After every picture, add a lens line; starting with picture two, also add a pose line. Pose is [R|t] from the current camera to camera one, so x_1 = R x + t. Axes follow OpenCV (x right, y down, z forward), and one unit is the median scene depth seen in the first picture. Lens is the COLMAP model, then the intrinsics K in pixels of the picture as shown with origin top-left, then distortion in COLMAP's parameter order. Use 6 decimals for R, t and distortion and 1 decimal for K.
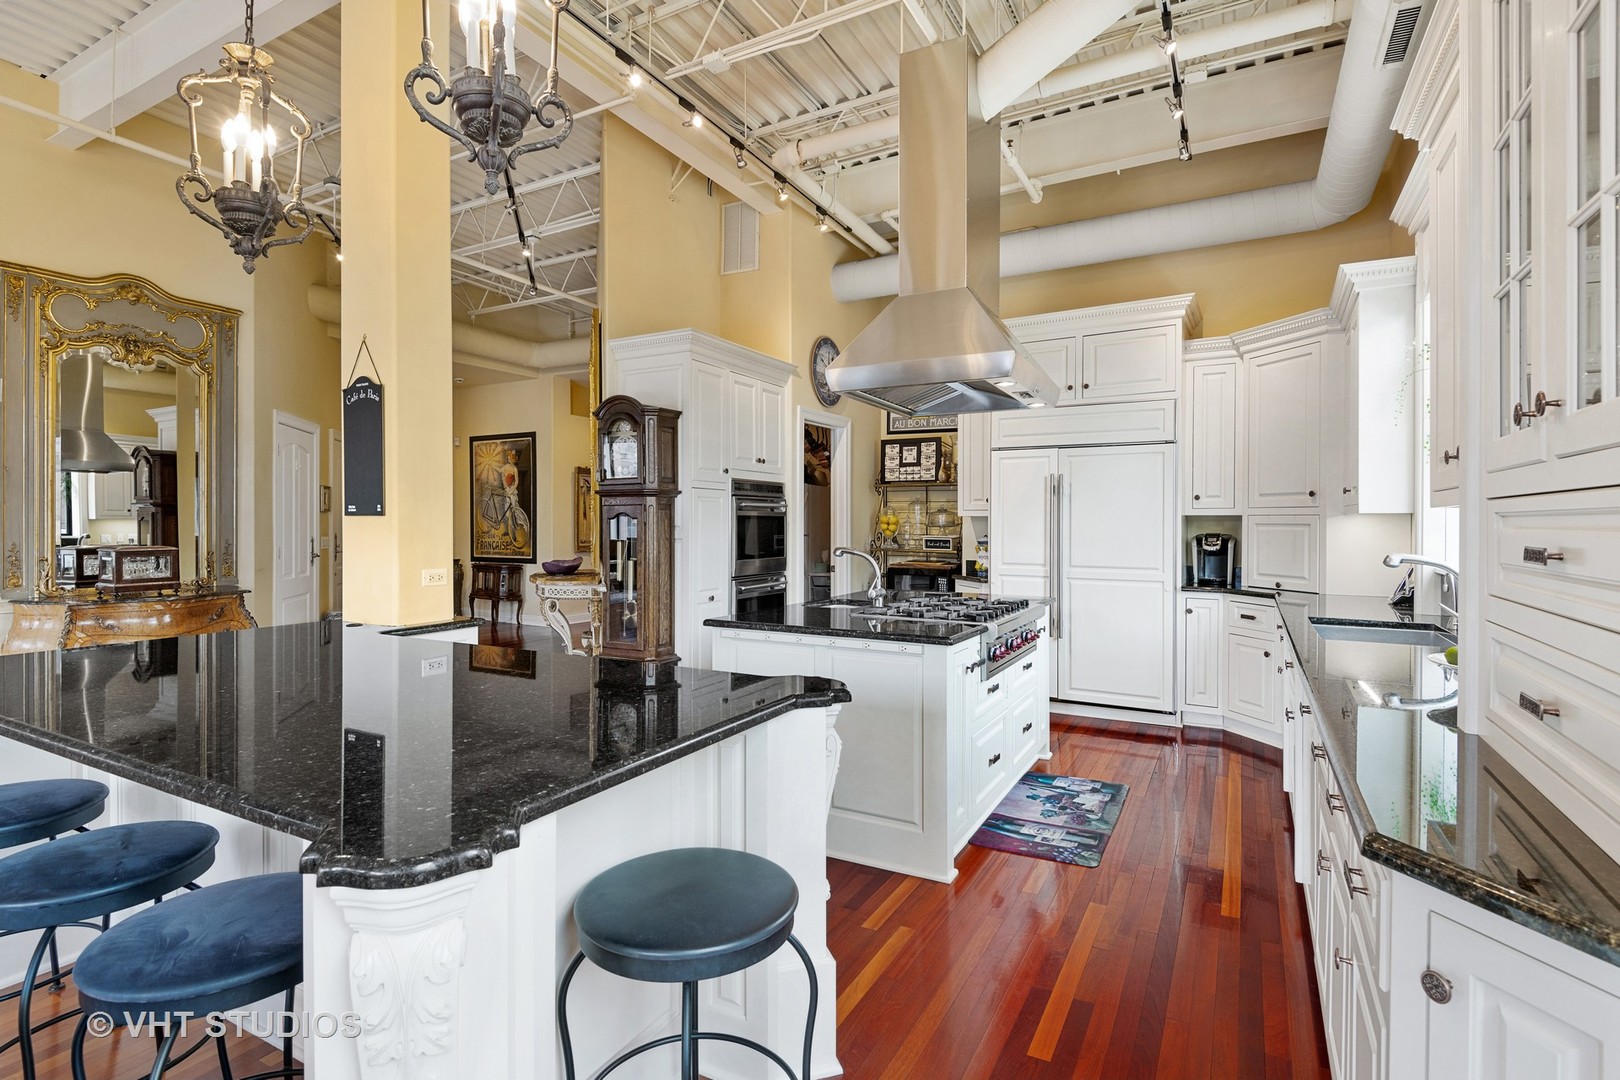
lens RADIAL K [[773.7, 0, 804.3], [0, 773.7, 540.3], [0, 0, 1]] dist [0.016166, -0.015102]
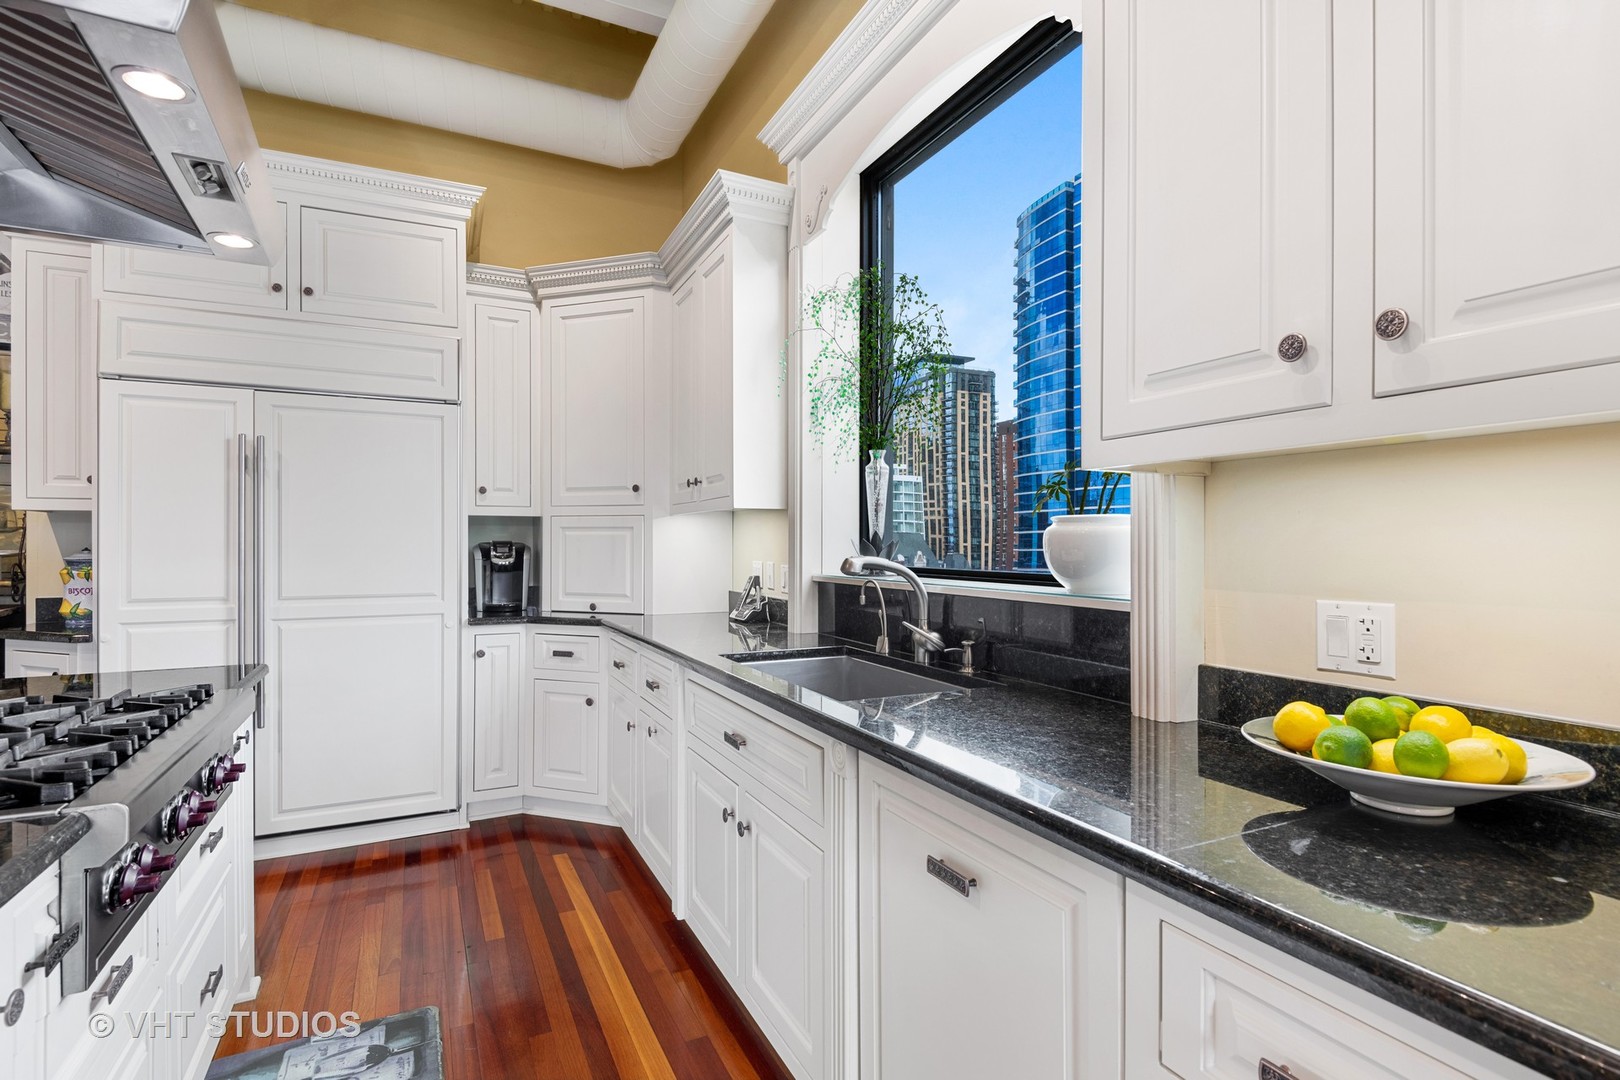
lens RADIAL K [[773.7, 0, 804.3], [0, 773.7, 540.3], [0, 0, 1]] dist [0.016166, -0.015102]
pose [[0.561427, 0.000839, 0.827526, 0.087952], [0.021082, 0.999660, -0.015316, 0.007356], [-0.827258, 0.026045, 0.561218, 0.366581]]
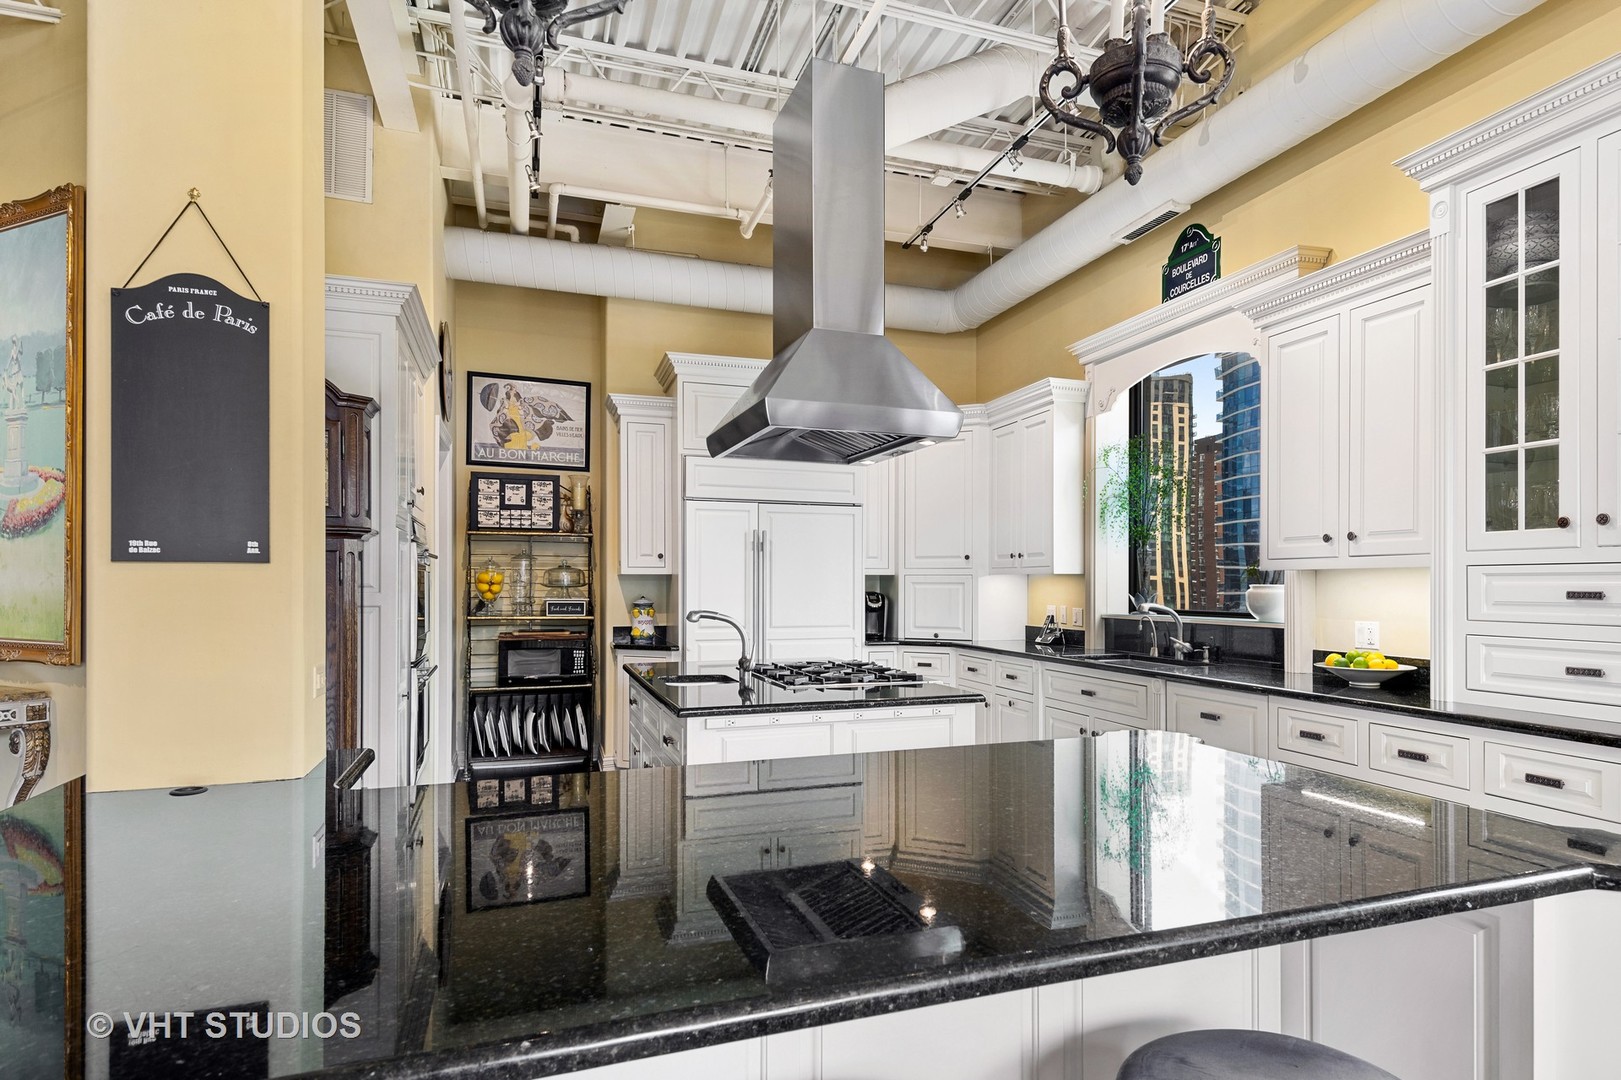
lens RADIAL K [[912.6, 0, 862.4], [0, 912.6, 584.1], [0, 0, 1]] dist [0.030052, -0.000052]
pose [[0.644679, -0.001105, 0.764452, -0.453779], [0.018924, 0.999716, -0.014514, -0.001294], [-0.764219, 0.023824, 0.644517, 0.192522]]
